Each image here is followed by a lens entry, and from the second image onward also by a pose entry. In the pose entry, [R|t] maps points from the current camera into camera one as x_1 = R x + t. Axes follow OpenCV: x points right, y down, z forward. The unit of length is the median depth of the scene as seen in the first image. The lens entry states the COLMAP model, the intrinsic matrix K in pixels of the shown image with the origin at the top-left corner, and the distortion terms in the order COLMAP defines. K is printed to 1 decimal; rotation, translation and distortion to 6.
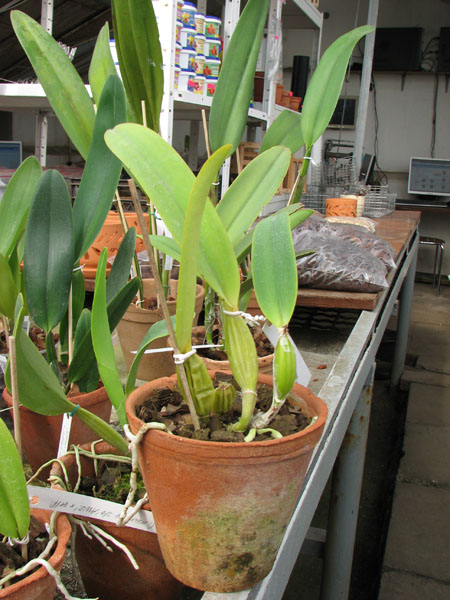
lens RADIAL K [[653.9, 0, 201.0], [0, 653.9, 287.0], [0, 0, 1]] dist [-0.202164, 0.288961]
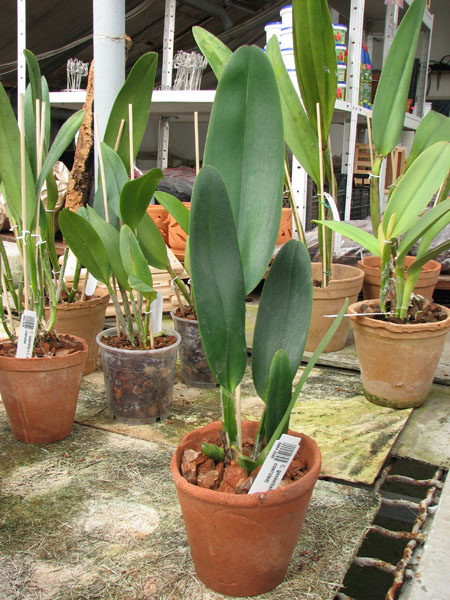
lens RADIAL K [[653.9, 0, 201.0], [0, 653.9, 287.0], [0, 0, 1]] dist [-0.202164, 0.288961]
pose [[0.991442, 0.006133, -0.130404, -0.103254], [-0.007164, 0.999947, -0.007440, 0.033618], [0.130352, 0.008311, 0.991433, -0.109948]]
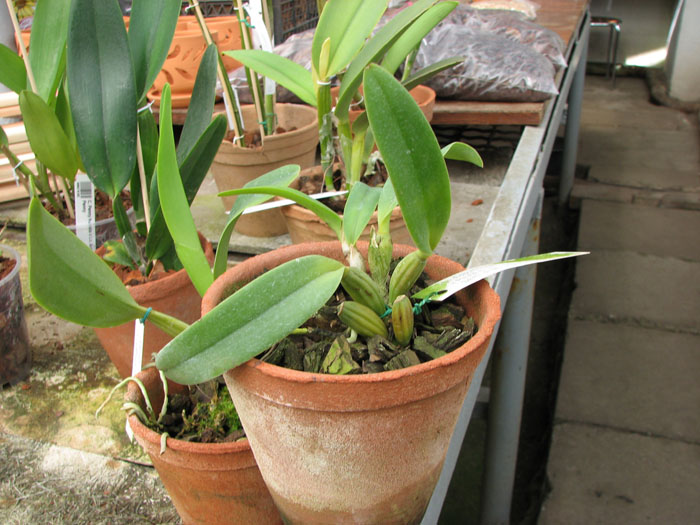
lens RADIAL K [[762.9, 0, 336.9], [0, 762.9, 284.3], [0, 0, 1]] dist [-0.202164, 0.288961]
pose [[0.997185, -0.074733, -0.006080, 0.011850], [0.073959, 0.967039, 0.243651, -0.014920], [-0.012330, -0.243415, 0.969844, 0.069301]]
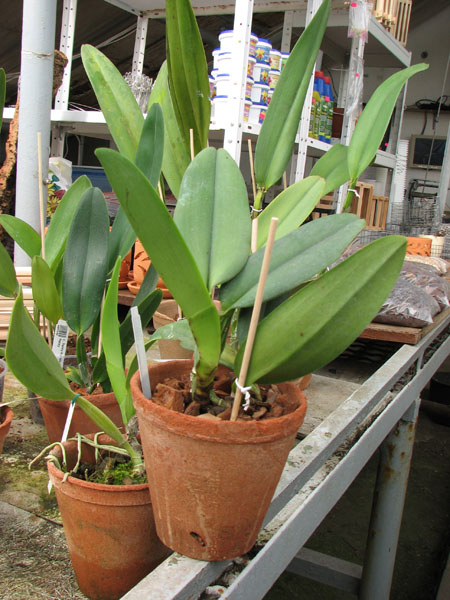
lens RADIAL K [[653.9, 0, 201.0], [0, 653.9, 287.0], [0, 0, 1]] dist [-0.202164, 0.288961]
pose [[0.988286, 0.062364, -0.139287, 0.064936], [-0.069332, 0.996544, -0.045745, 0.014291], [0.135953, 0.054867, 0.989195, -0.032836]]
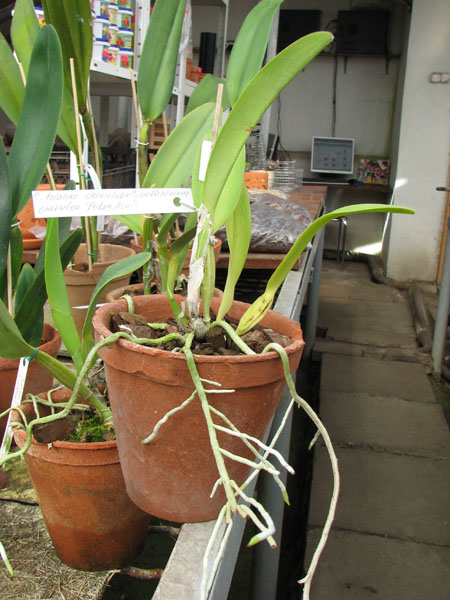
lens RADIAL K [[653.9, 0, 201.0], [0, 653.9, 287.0], [0, 0, 1]] dist [-0.202164, 0.288961]
pose [[0.988814, -0.034400, 0.145134, -0.033898], [0.031029, 0.999195, 0.025432, 0.029347], [-0.145892, -0.020644, 0.989085, 0.000231]]
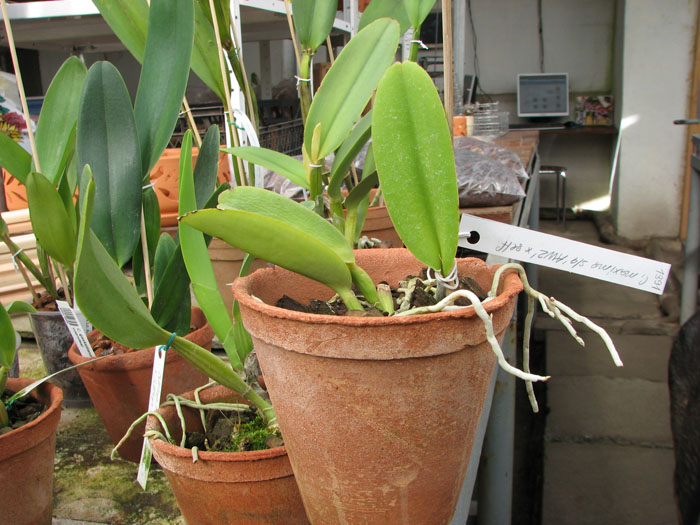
lens RADIAL K [[766.0, 0, 344.6], [0, 766.0, 284.3], [0, 0, 1]] dist [-0.210745, 0.306883]
pose [[0.991793, -0.104835, 0.073182, -0.020525], [0.101833, 0.993845, 0.043618, 0.043449], [-0.077304, -0.035808, 0.996364, 0.044020]]
